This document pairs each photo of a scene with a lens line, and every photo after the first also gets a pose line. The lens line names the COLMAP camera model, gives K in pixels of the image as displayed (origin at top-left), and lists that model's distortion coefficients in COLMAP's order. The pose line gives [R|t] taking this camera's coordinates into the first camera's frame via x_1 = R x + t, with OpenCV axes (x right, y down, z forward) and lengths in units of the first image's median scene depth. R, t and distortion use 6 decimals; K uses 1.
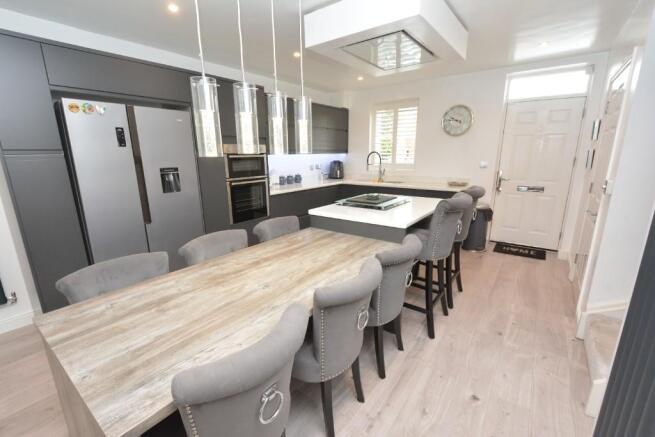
lens RADIAL K [[287.3, 0, 326.7], [0, 287.3, 222.5], [0, 0, 1]] dist [0.000638, 0.000002]
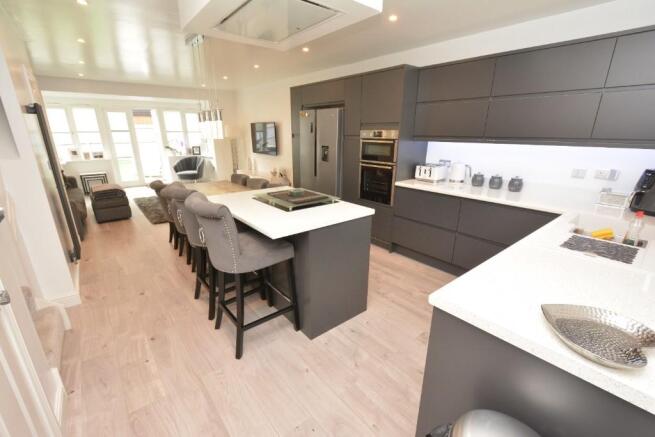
lens RADIAL K [[287.3, 0, 326.7], [0, 287.3, 222.5], [0, 0, 1]] dist [0.000638, 0.000002]
pose [[-0.239250, 0.301193, -0.923061, 0.855723], [-0.232777, 0.905154, 0.355684, -0.300571], [0.942642, 0.299965, -0.146447, 1.092557]]
